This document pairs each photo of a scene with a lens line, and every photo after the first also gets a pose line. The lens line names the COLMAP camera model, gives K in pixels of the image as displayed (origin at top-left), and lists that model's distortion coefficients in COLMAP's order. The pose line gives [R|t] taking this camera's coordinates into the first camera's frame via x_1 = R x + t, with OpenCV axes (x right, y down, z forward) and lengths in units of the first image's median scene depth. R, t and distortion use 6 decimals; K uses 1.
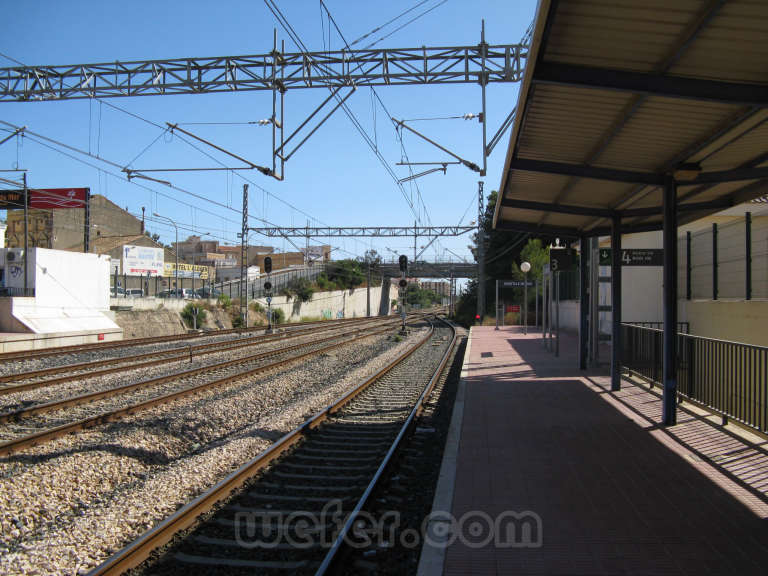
lens RADIAL K [[786.3, 0, 379.5], [0, 786.3, 287.2], [0, 0, 1]] dist [-0.199887, 0.243628]
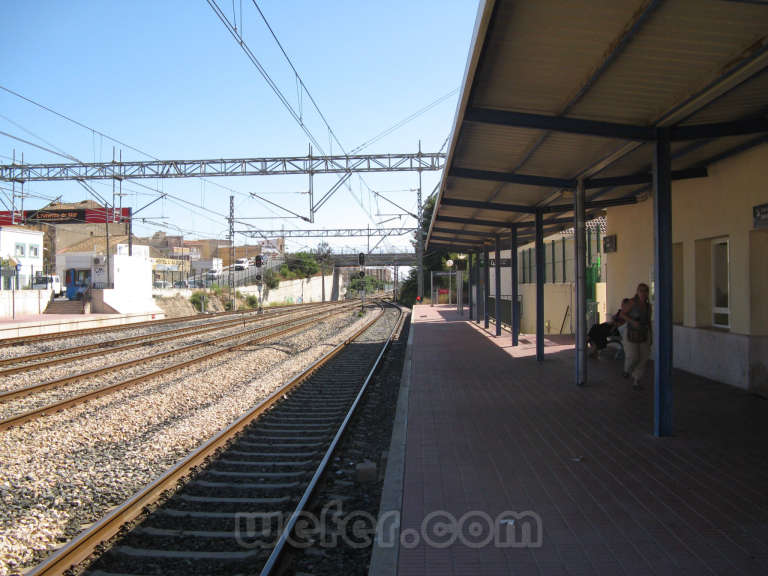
lens RADIAL K [[795.4, 0, 383.4], [0, 795.4, 277.6], [0, 0, 1]] dist [-0.019232, -0.008636]
pose [[0.996546, -0.015987, 0.081494, -0.036626], [0.015580, 0.999863, 0.005638, -0.004893], [-0.081573, -0.004349, 0.996658, -0.289603]]
